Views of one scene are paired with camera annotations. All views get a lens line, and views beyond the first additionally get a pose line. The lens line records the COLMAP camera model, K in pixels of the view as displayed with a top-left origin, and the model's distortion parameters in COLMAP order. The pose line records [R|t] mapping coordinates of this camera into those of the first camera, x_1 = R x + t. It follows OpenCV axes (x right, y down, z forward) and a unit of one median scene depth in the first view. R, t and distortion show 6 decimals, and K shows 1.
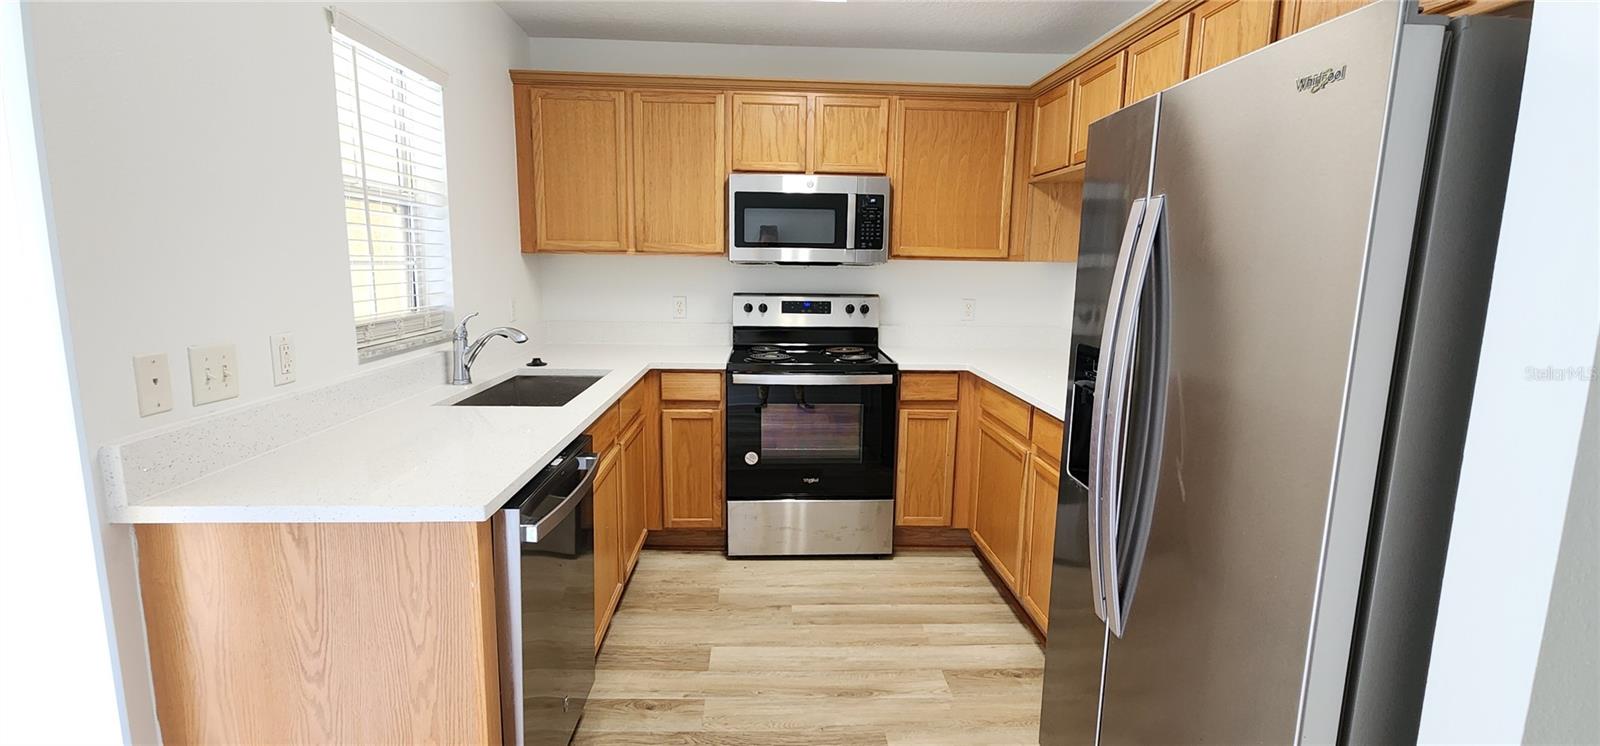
lens RADIAL K [[681.0, 0, 773.8], [0, 681.0, 366.9], [0, 0, 1]] dist [0.000463, -0.000368]
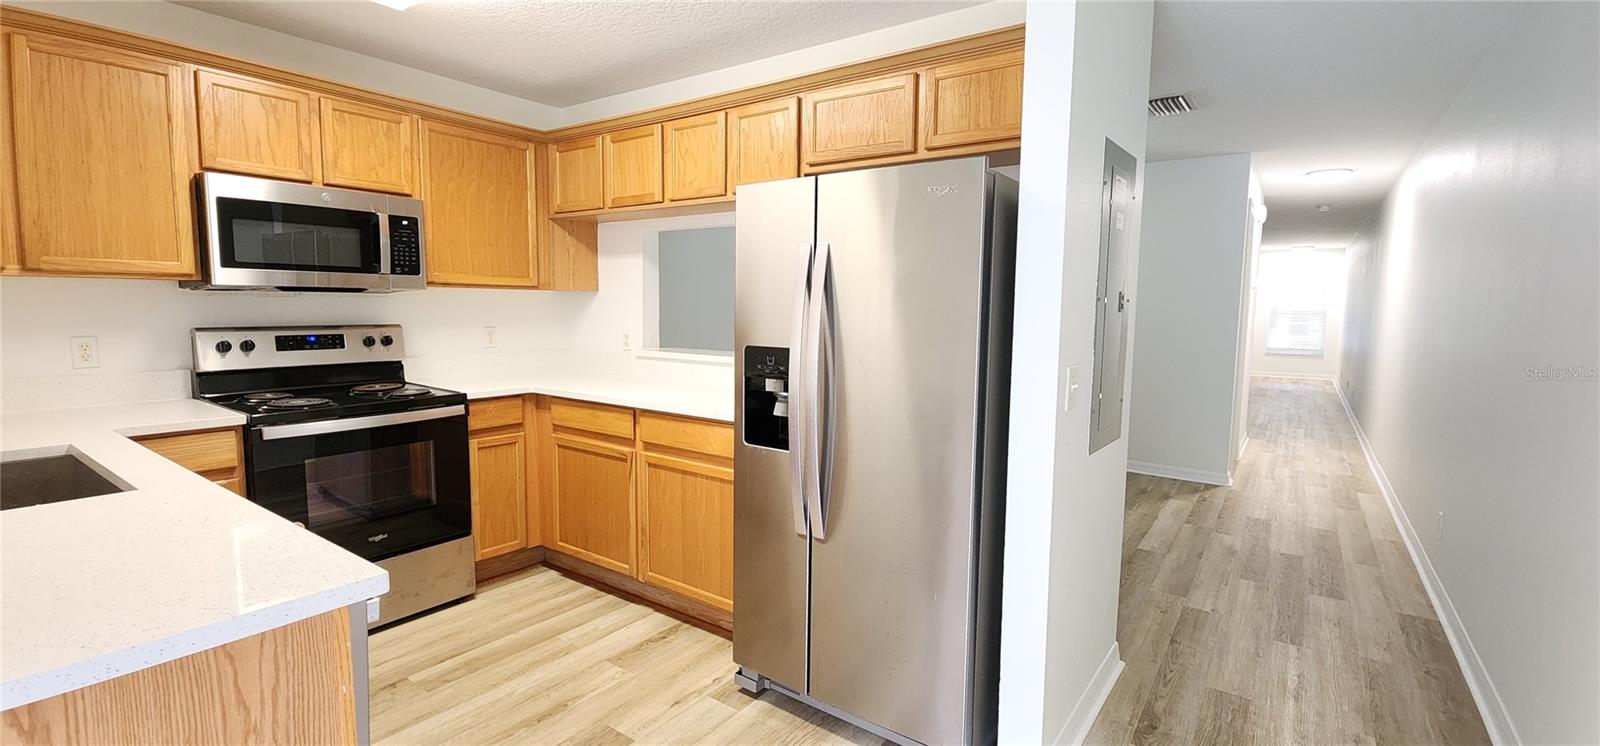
lens RADIAL K [[681.0, 0, 773.8], [0, 681.0, 366.9], [0, 0, 1]] dist [0.000463, -0.000368]
pose [[0.643266, -0.077929, 0.761666, -0.254897], [0.114033, 0.993463, 0.005338, 0.002969], [-0.757103, 0.083421, 0.647948, 0.037265]]
